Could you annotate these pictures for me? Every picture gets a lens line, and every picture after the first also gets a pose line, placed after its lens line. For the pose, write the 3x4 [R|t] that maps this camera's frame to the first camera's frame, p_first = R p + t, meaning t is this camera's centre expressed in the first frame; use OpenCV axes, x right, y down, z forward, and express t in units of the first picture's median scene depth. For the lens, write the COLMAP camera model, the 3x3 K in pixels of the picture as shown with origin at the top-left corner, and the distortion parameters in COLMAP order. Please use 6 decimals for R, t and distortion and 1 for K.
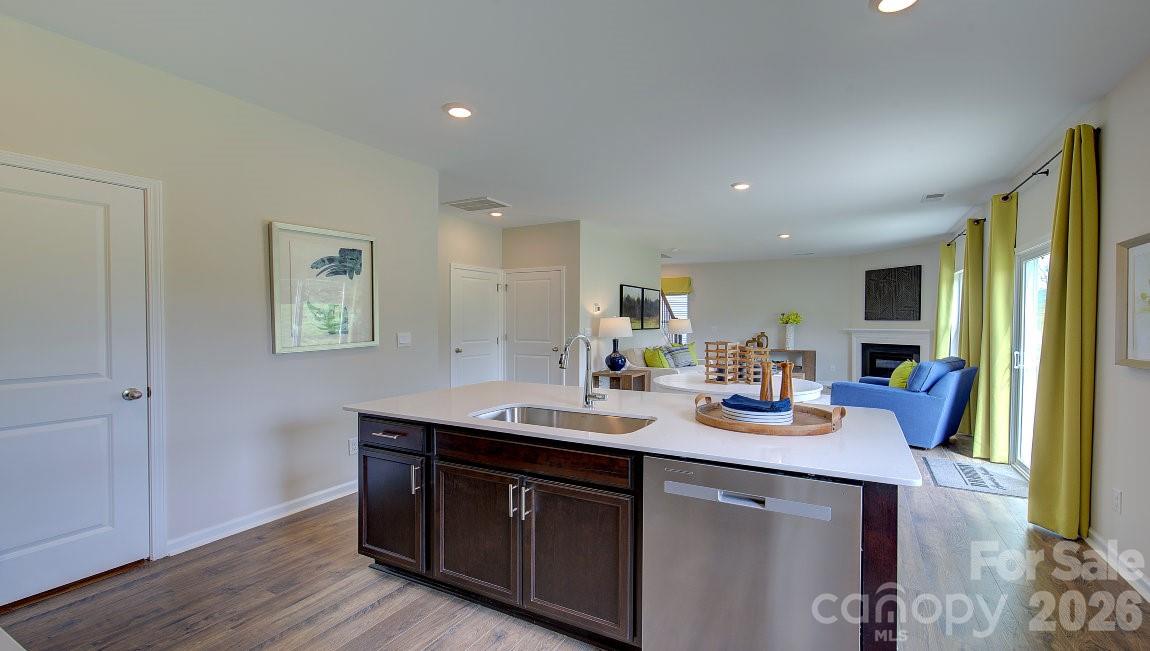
lens RADIAL K [[508.5, 0, 575.3], [0, 508.5, 324.4], [0, 0, 1]] dist [0.013801, 0.001097]
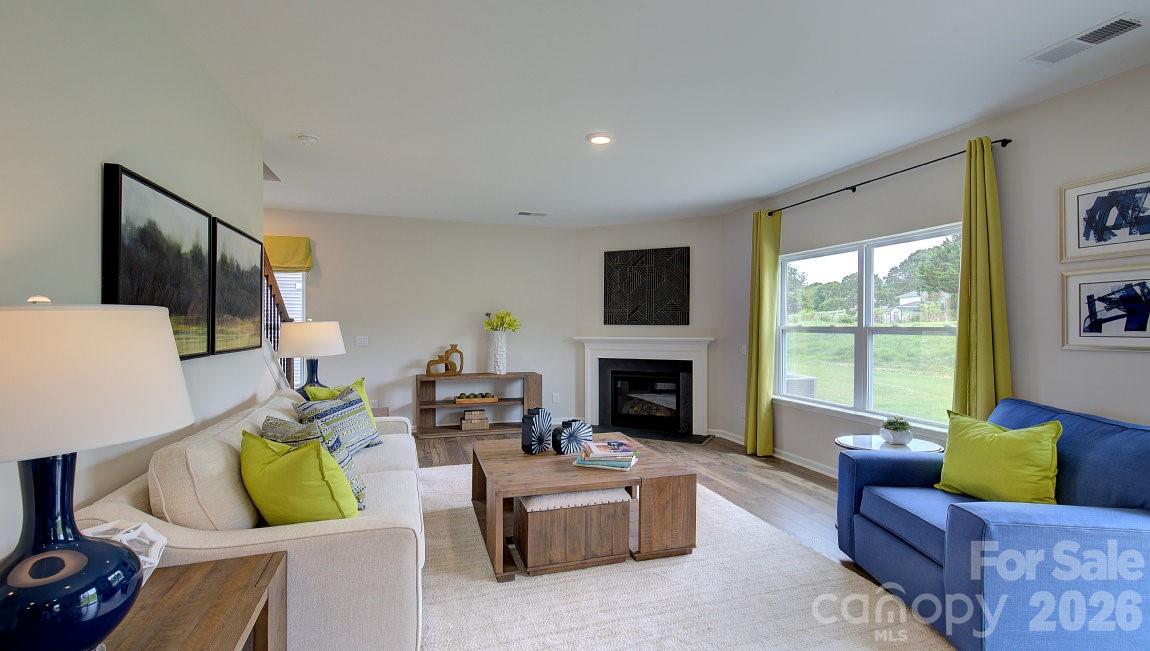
lens RADIAL K [[508.5, 0, 588.8], [0, 508.5, 323.3], [0, 0, 1]] dist [0.013801, 0.001097]
pose [[0.679470, 0.001025, 0.733703, 0.057736], [0.007303, 0.999940, -0.008161, -0.004788], [-0.733667, 0.010903, 0.679421, 0.598099]]
